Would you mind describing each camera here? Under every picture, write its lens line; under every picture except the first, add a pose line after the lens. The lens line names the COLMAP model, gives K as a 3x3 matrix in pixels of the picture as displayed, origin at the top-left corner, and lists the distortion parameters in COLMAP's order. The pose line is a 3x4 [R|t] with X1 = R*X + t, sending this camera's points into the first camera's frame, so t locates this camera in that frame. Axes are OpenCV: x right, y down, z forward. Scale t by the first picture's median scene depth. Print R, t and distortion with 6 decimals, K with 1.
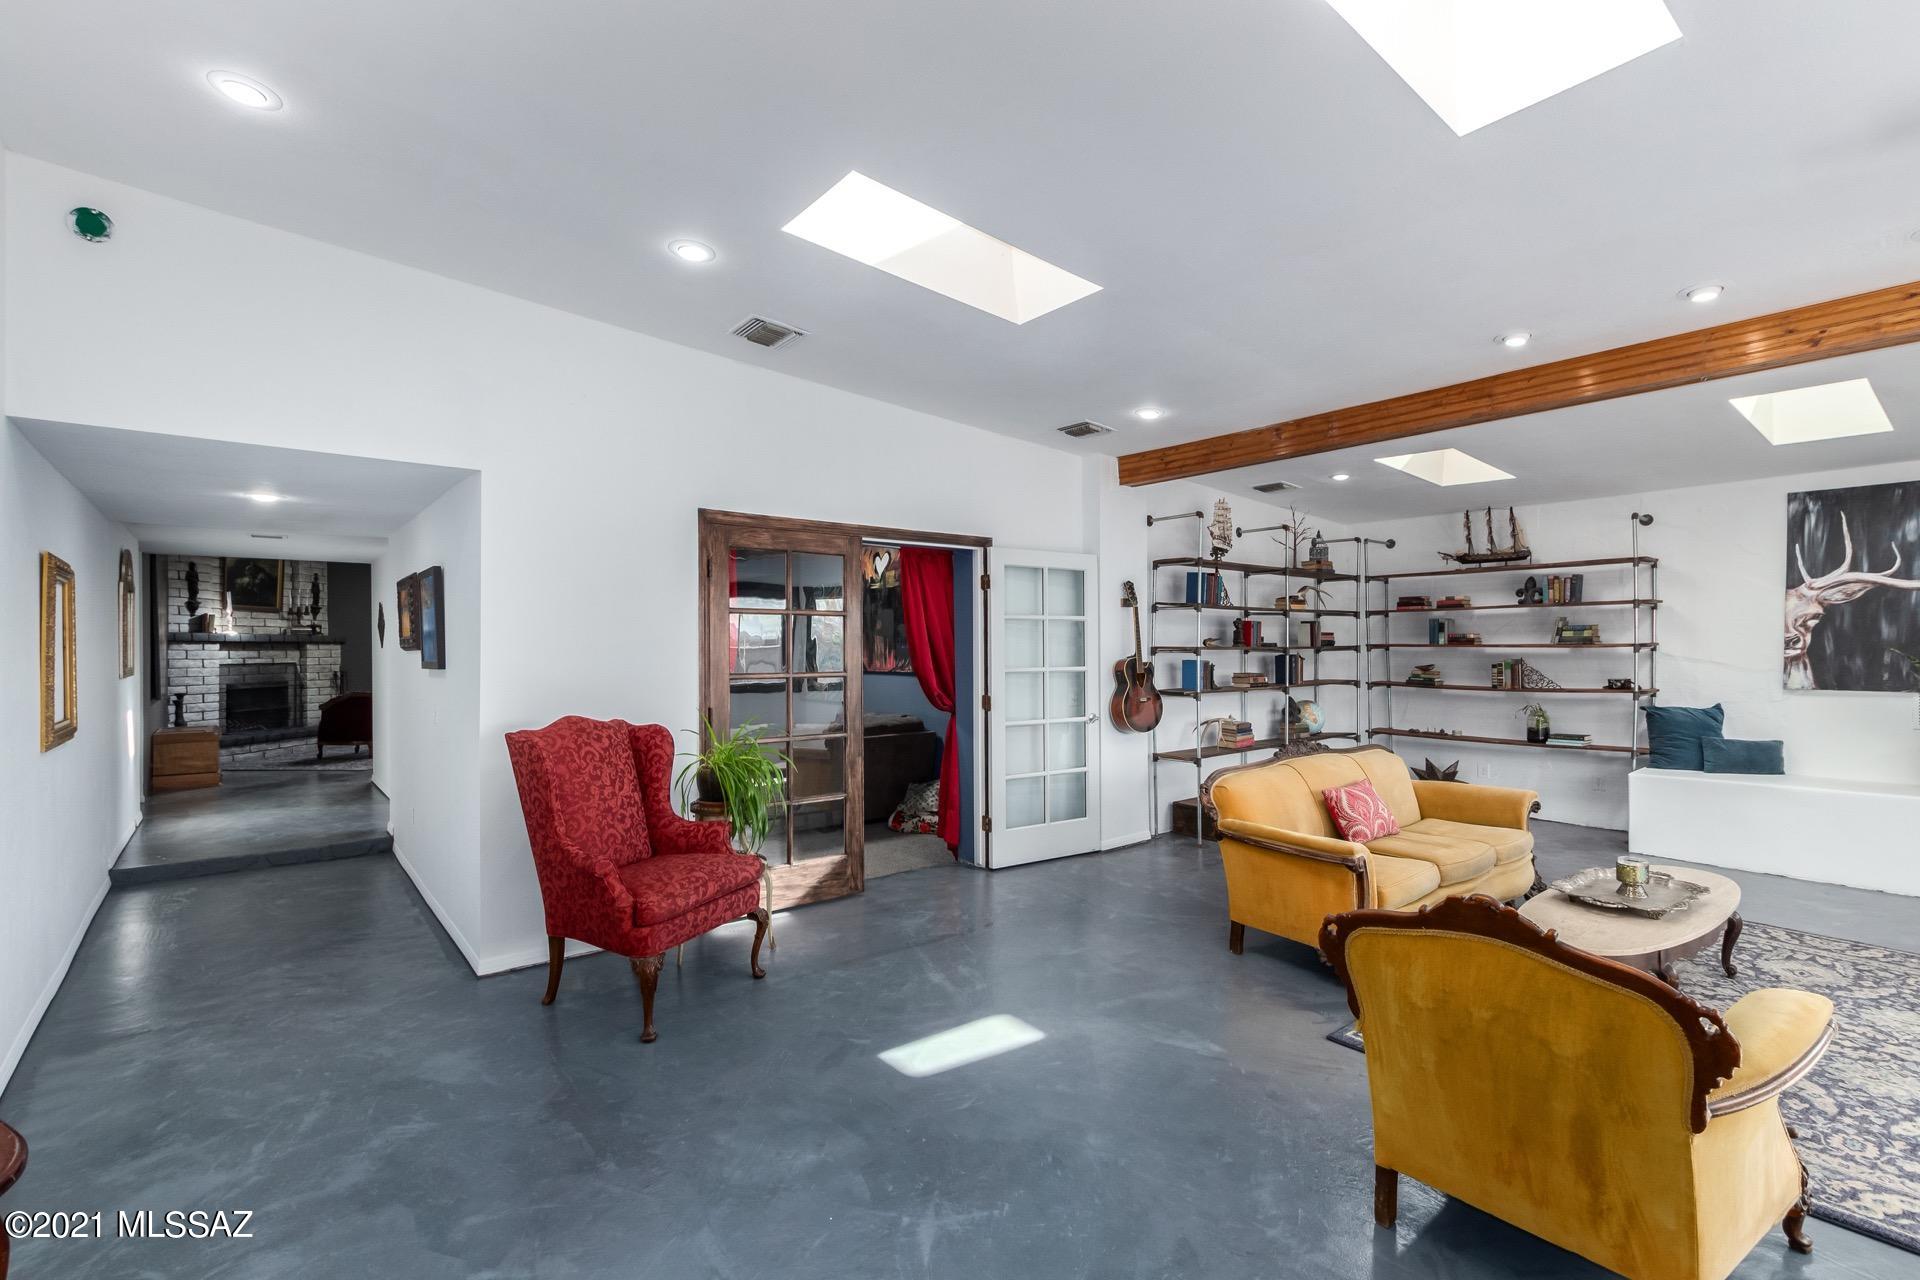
lens RADIAL K [[890.8, 0, 961.6], [0, 890.8, 648.6], [0, 0, 1]] dist [0.004075, 0.000202]
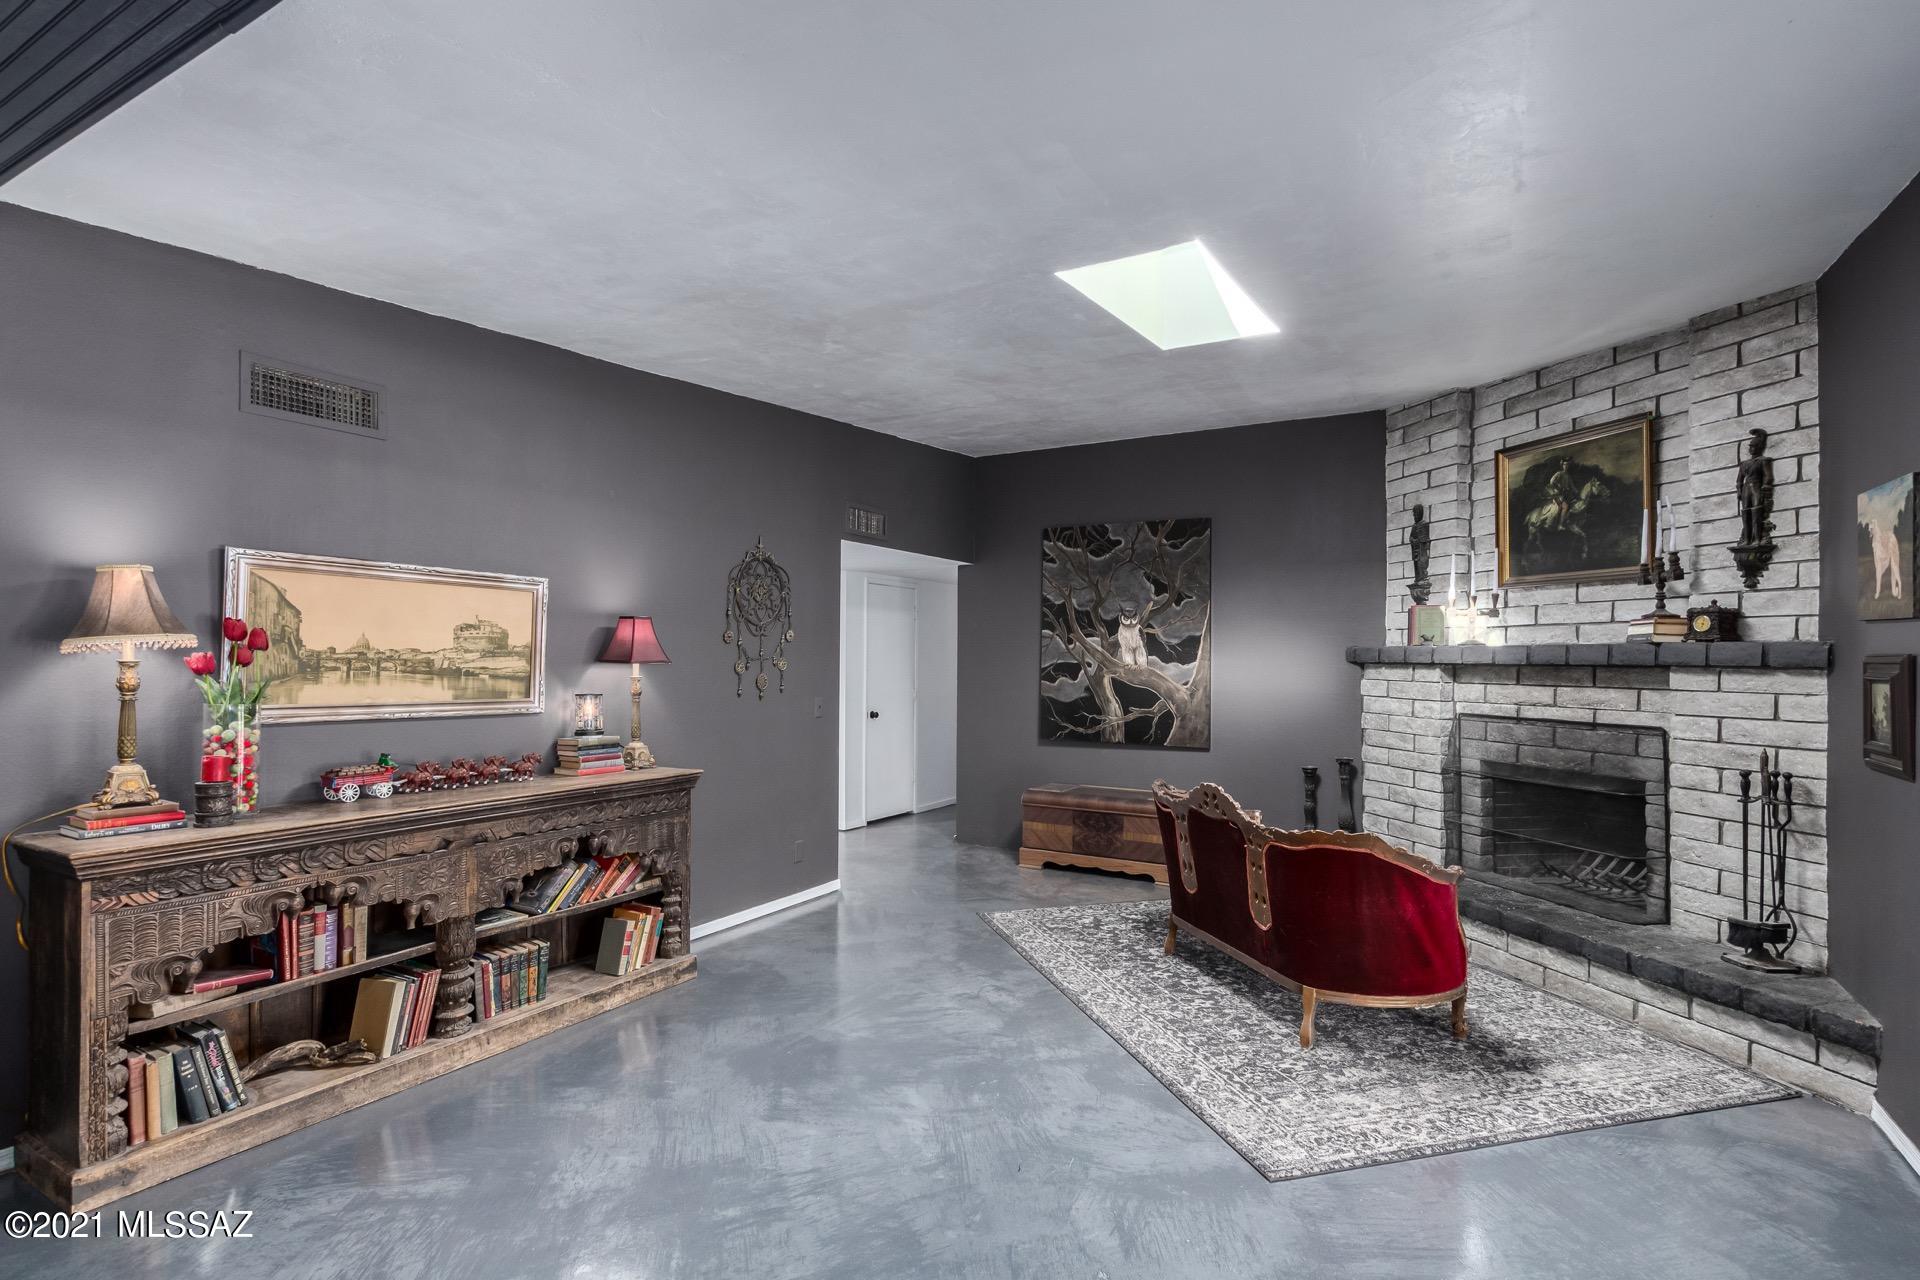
lens RADIAL K [[928.0, 0, 965.9], [0, 928.0, 649.2], [0, 0, 1]] dist [0.001071, 0.000149]
pose [[-0.938375, -0.003962, -0.345595, -0.409590], [-0.001466, 0.999971, -0.007483, -0.010676], [0.345615, -0.006515, -0.938354, 1.299396]]
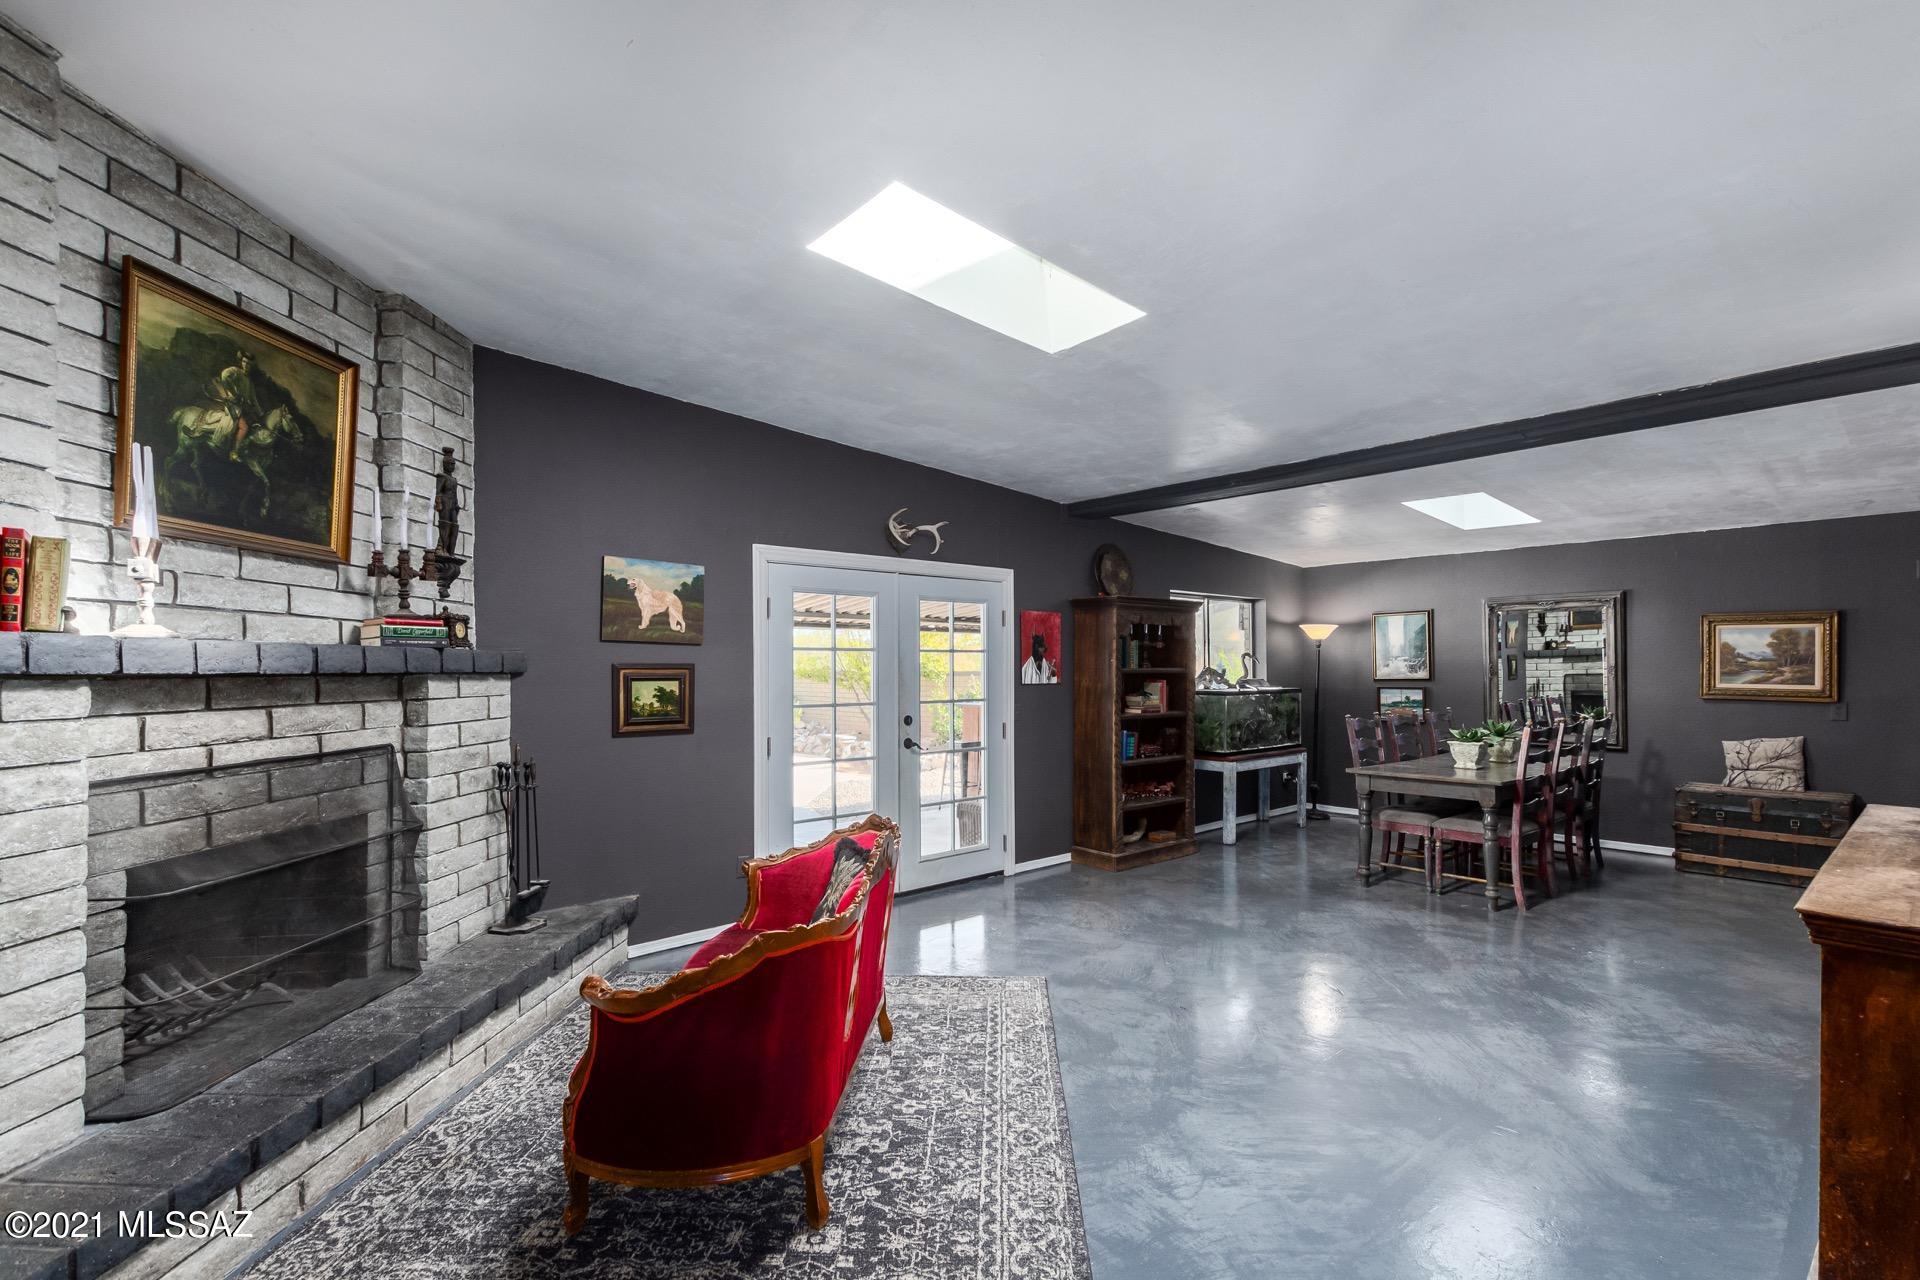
lens RADIAL K [[890.8, 0, 965.4], [0, 890.8, 660.3], [0, 0, 1]] dist [0.004075, 0.000202]
pose [[0.999298, 0.002657, 0.037370, -0.604878], [-0.002271, 0.999944, -0.010361, -0.009079], [-0.037395, 0.010269, 0.999248, 0.746523]]
